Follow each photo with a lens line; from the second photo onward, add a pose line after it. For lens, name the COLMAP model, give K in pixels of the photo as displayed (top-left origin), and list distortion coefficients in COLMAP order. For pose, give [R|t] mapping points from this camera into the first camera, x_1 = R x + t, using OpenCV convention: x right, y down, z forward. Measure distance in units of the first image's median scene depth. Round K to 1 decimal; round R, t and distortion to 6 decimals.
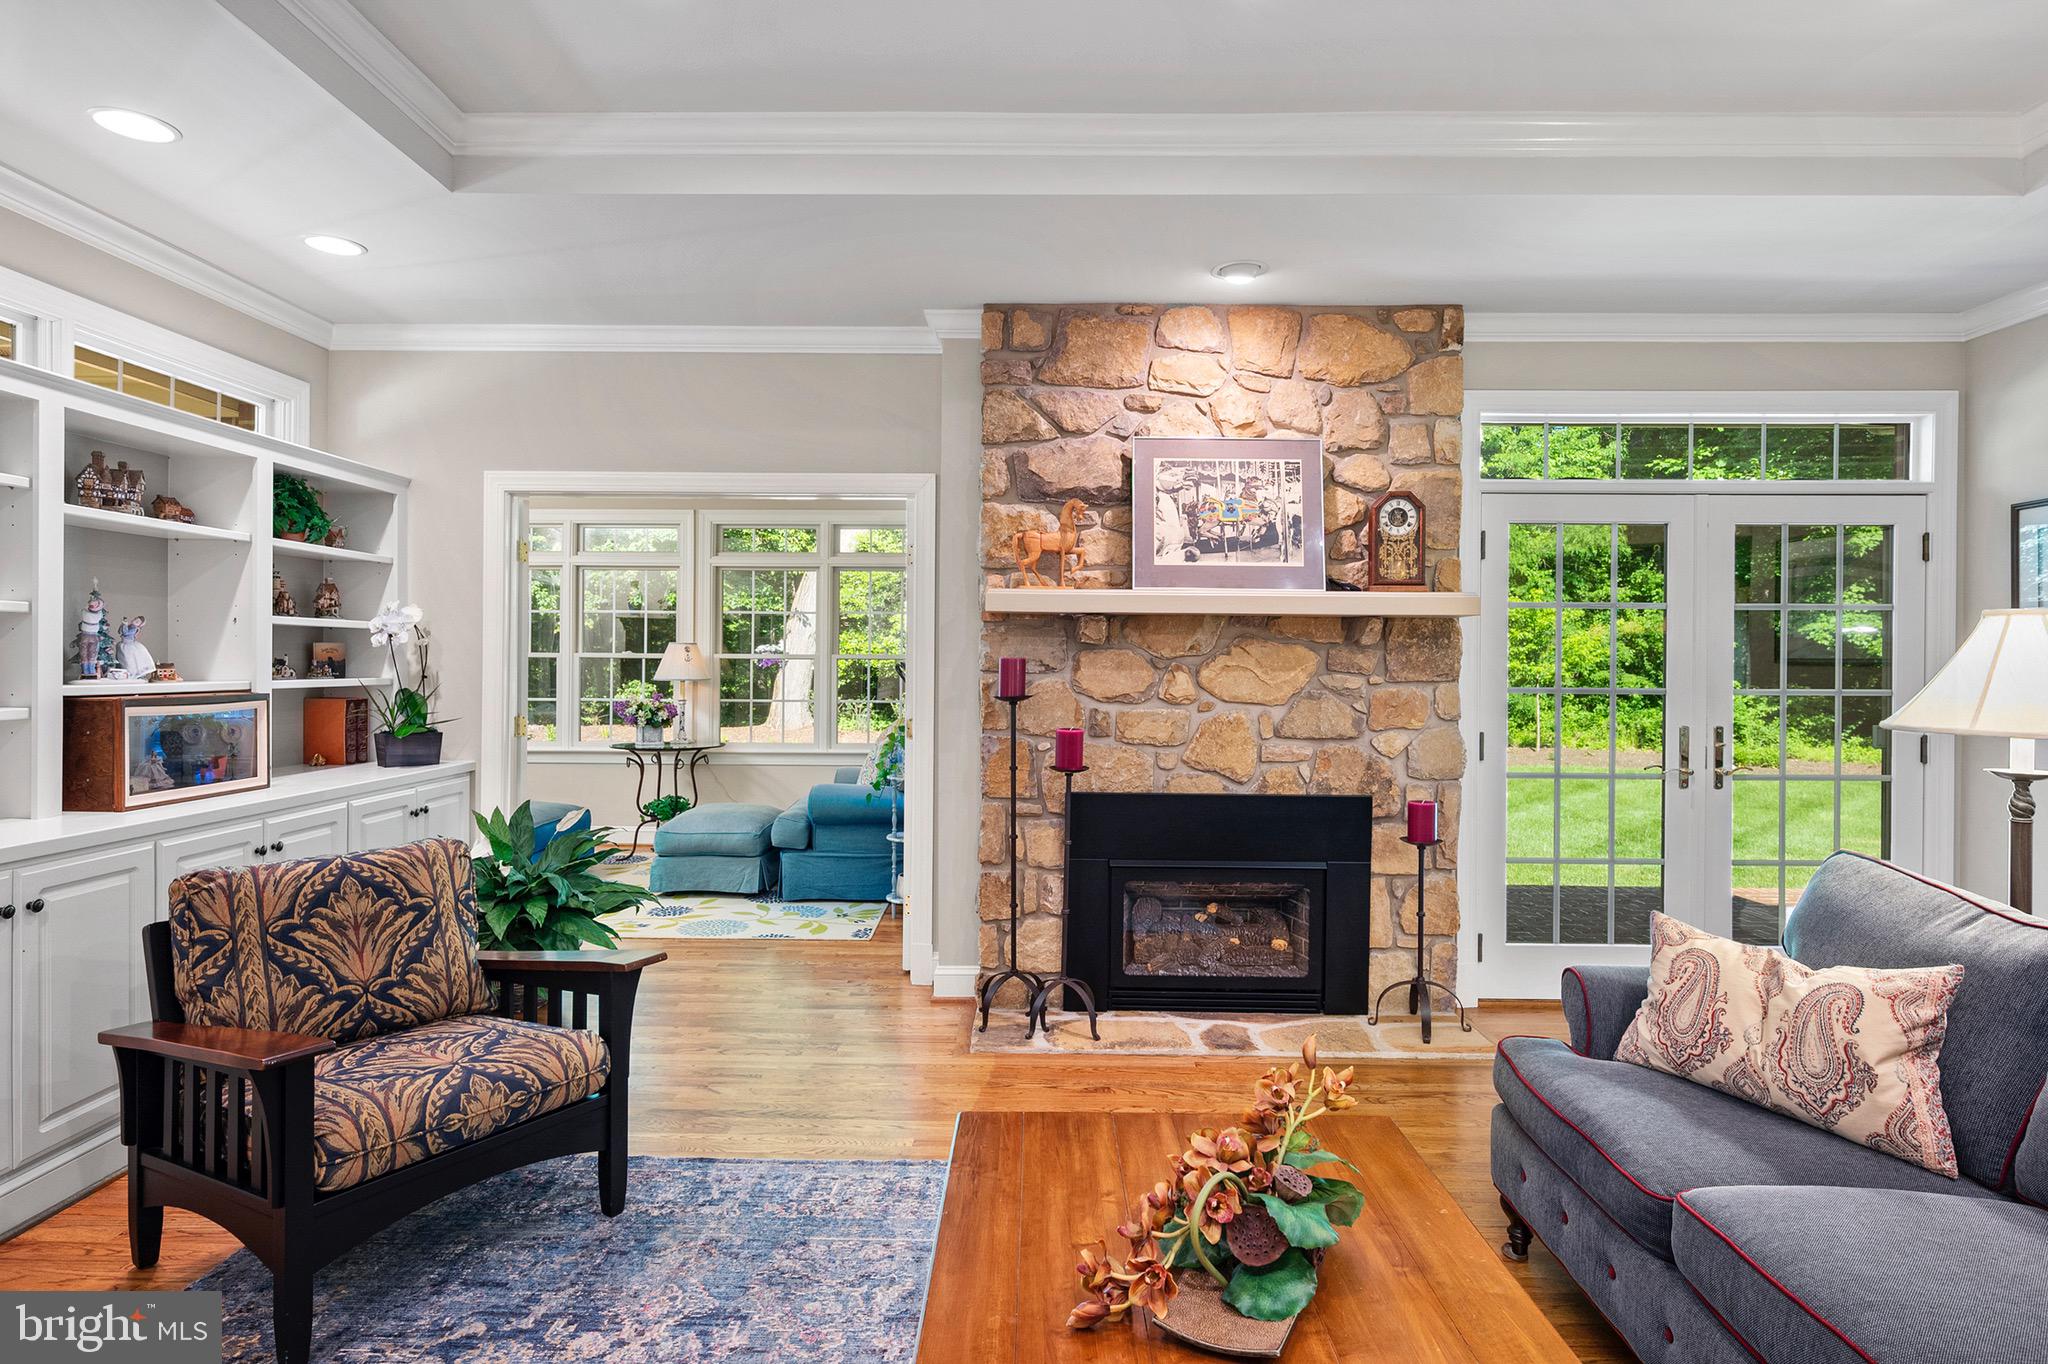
lens RADIAL K [[1117.8, 0, 1023.8], [0, 1117.8, 664.0], [0, 0, 1]] dist [0.000305, -0.000162]
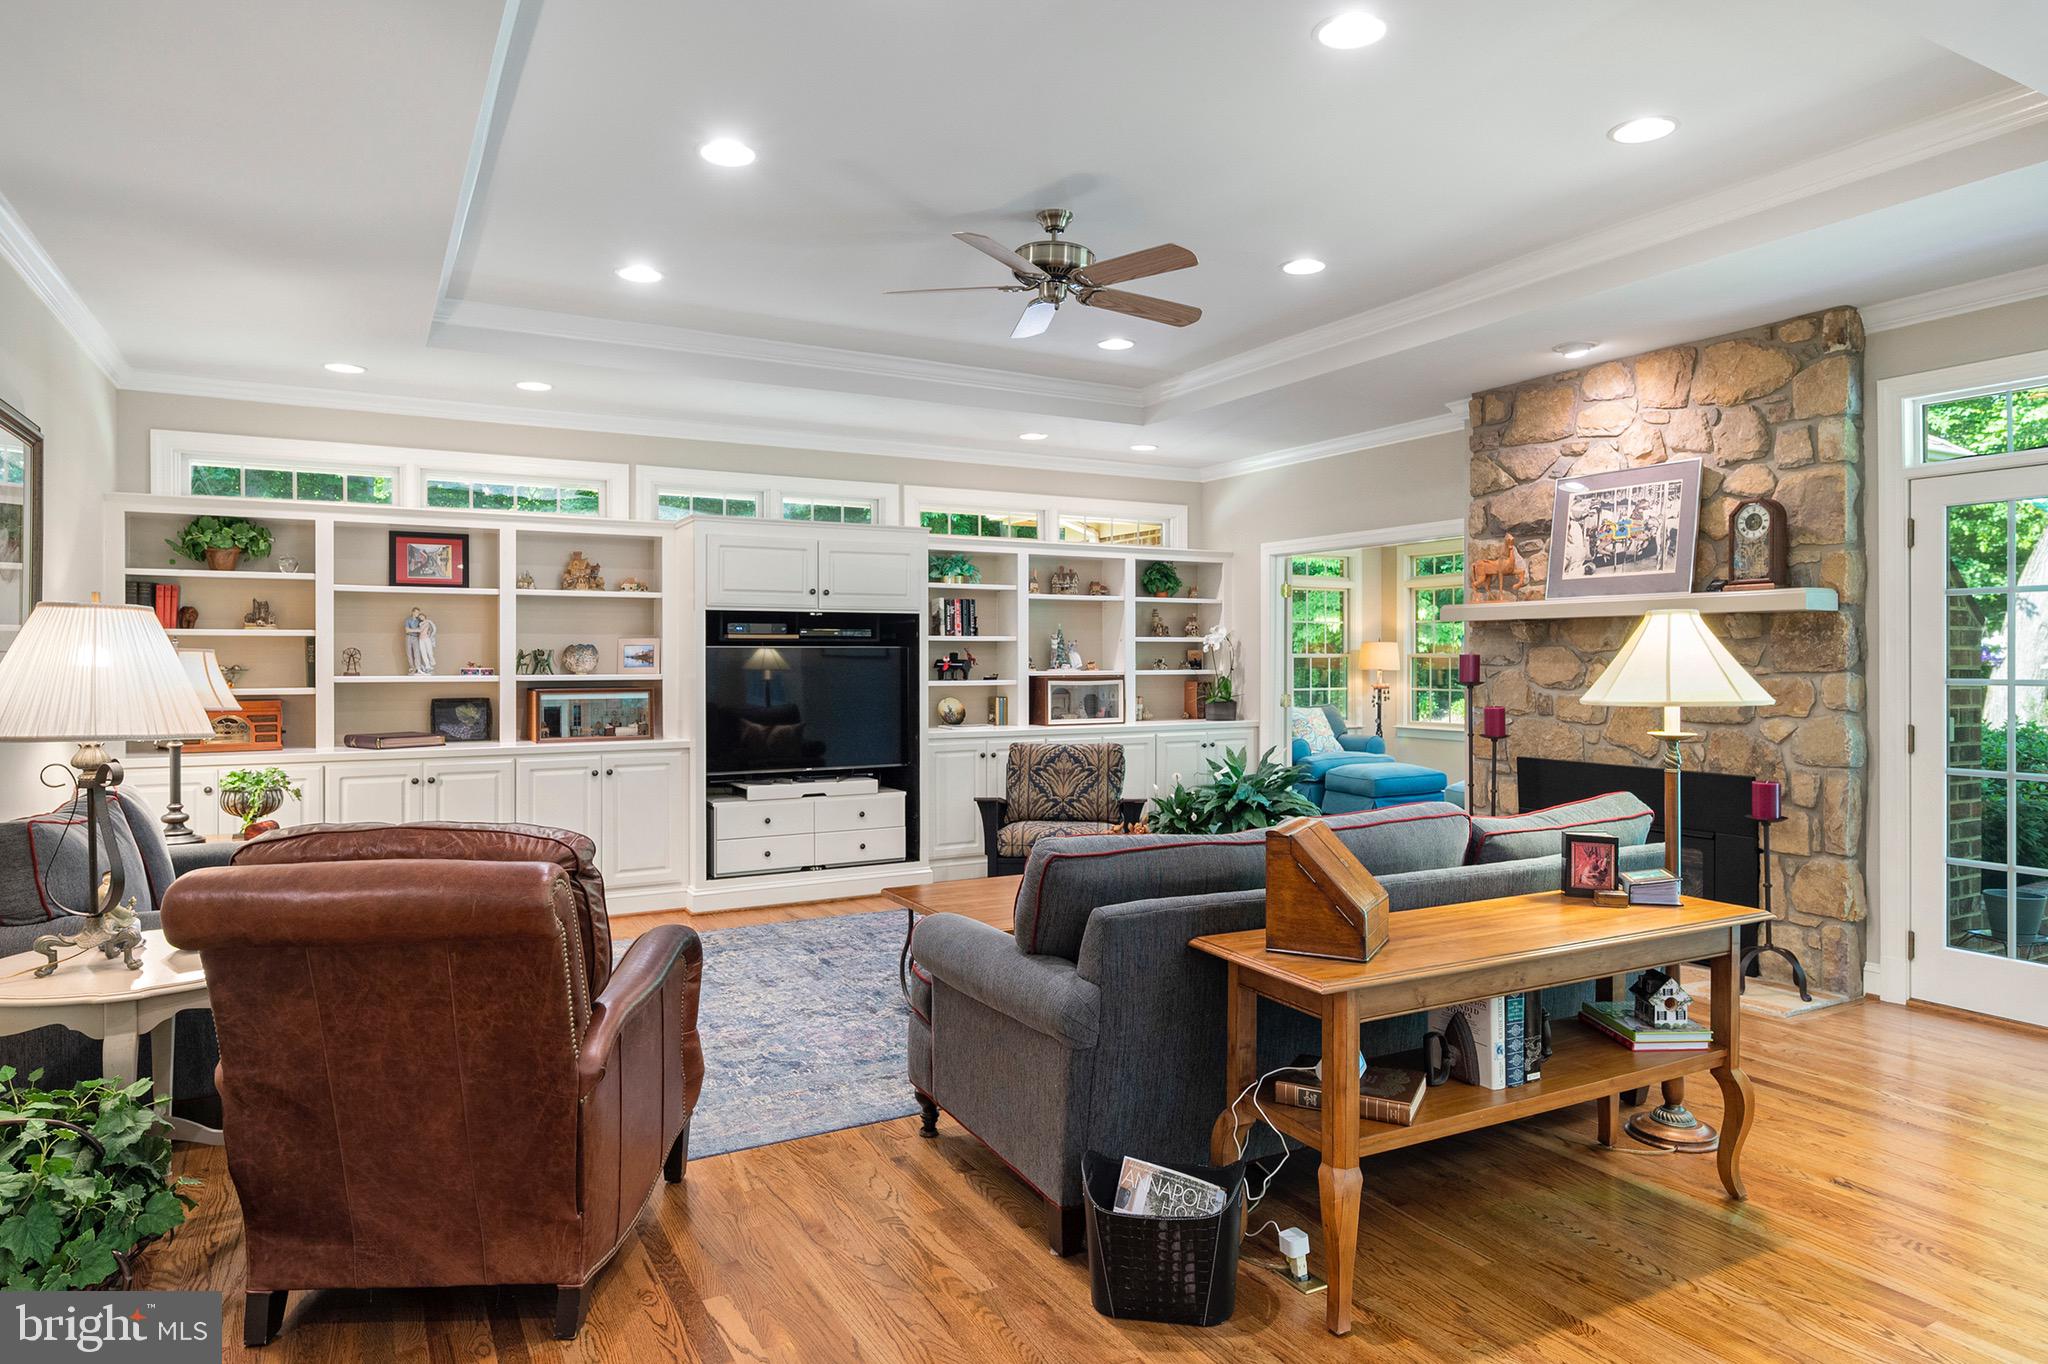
lens RADIAL K [[1218.1, 0, 1023.3], [0, 1218.1, 666.2], [0, 0, 1]] dist [-0.005473, -0.001212]
pose [[0.494248, -0.003103, -0.869315, 0.987899], [0.003035, 0.999994, -0.001843, 0.009867], [0.869316, -0.001727, 0.494254, -0.206325]]
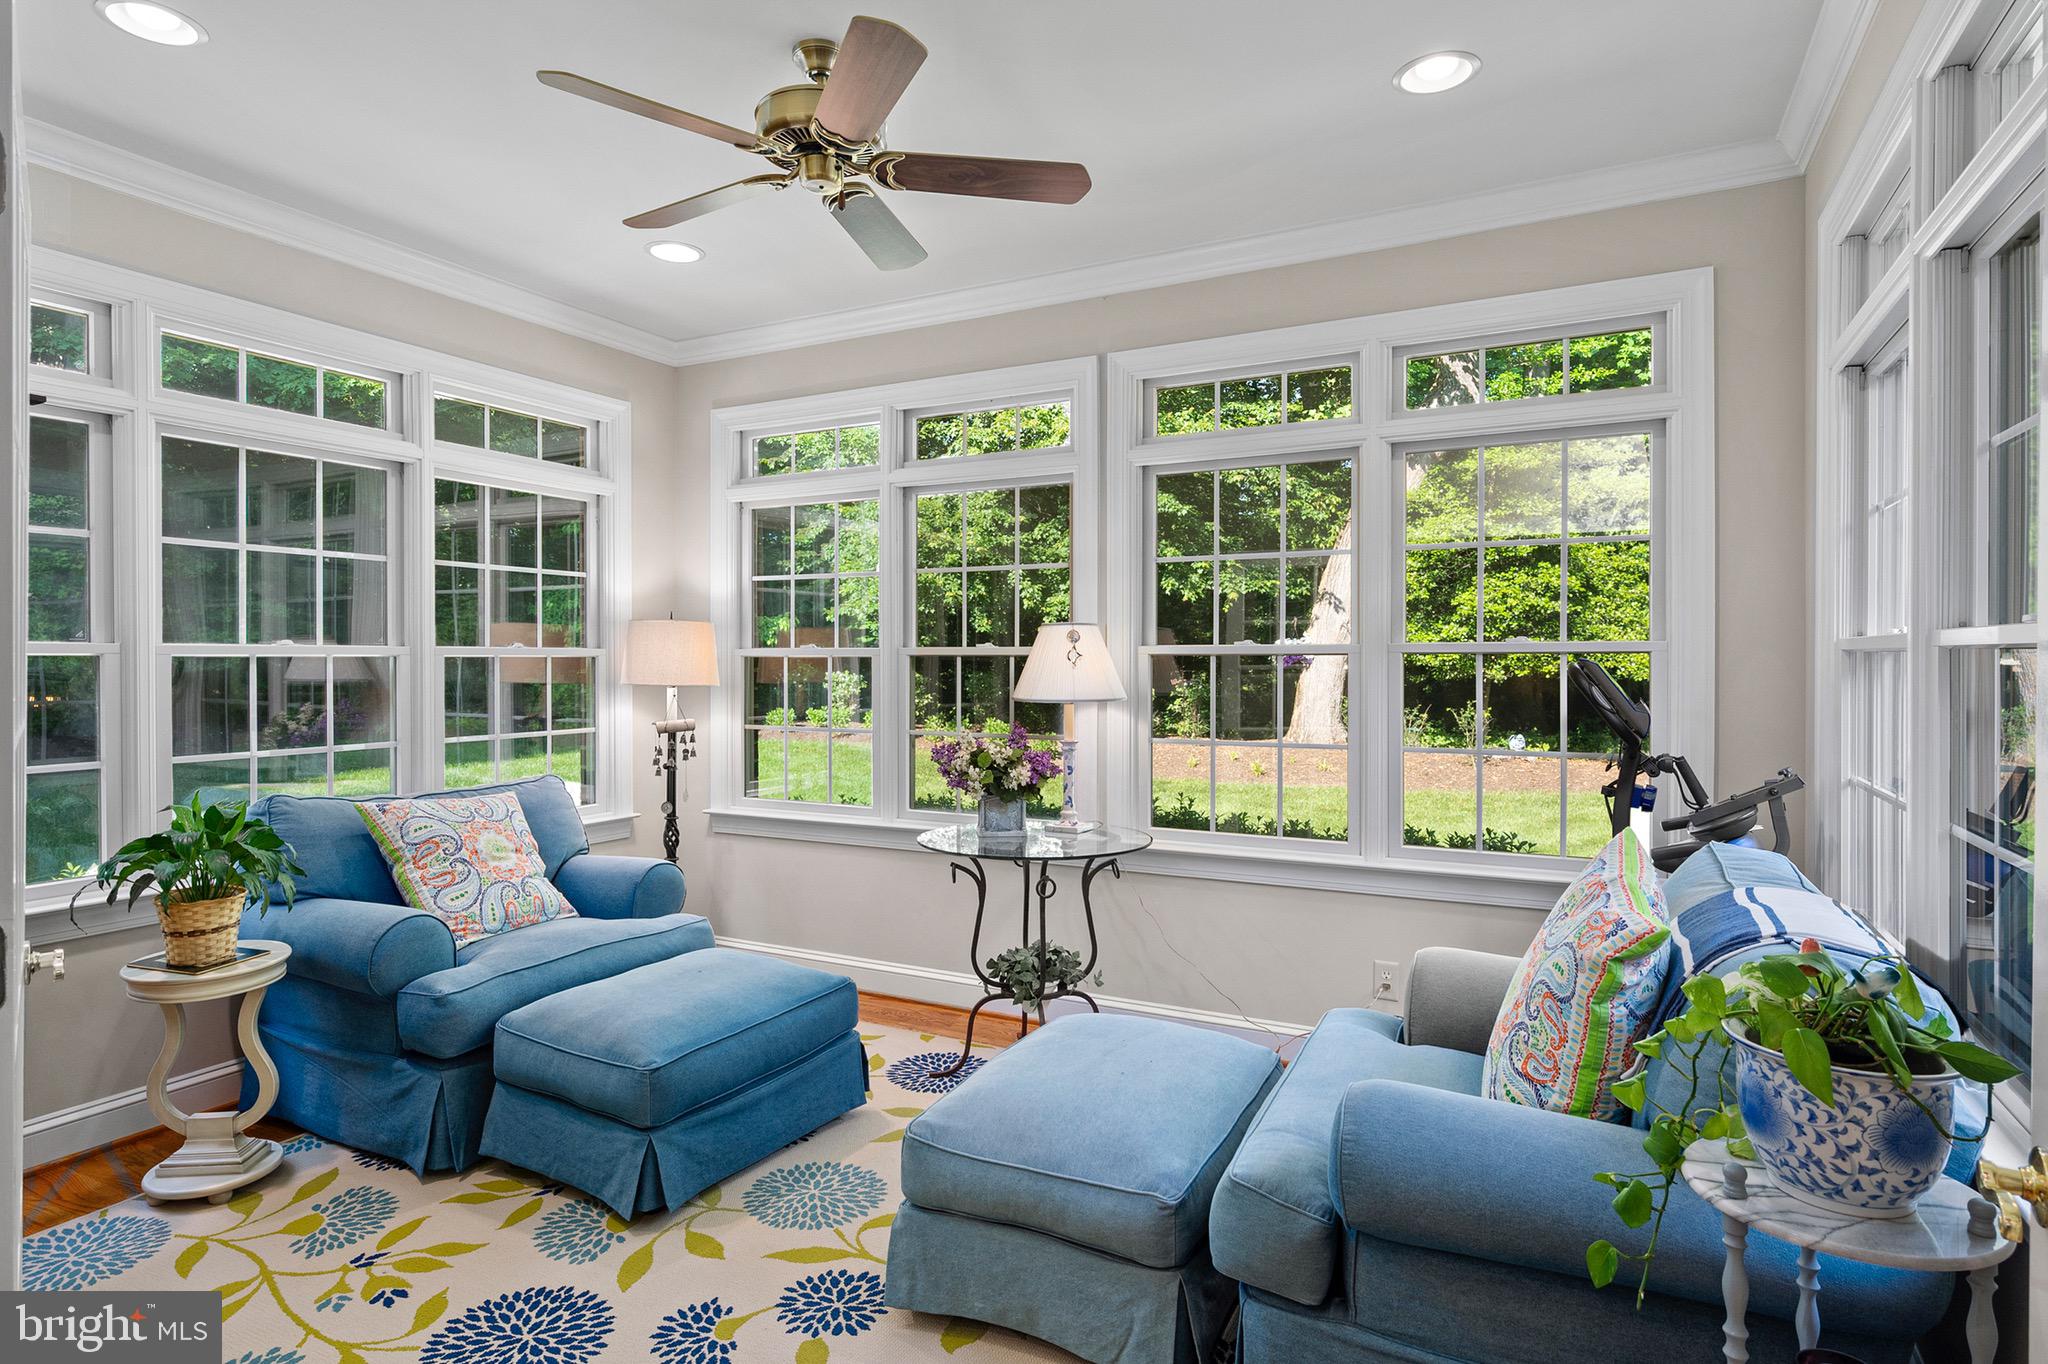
lens RADIAL K [[1117.8, 0, 1023.8], [0, 1117.8, 664.0], [0, 0, 1]] dist [0.000305, -0.000162]
pose [[0.891978, -0.007559, -0.452015, -0.190554], [0.008579, 0.999963, 0.000207, -0.002283], [0.451997, -0.004062, 0.892010, 1.021027]]
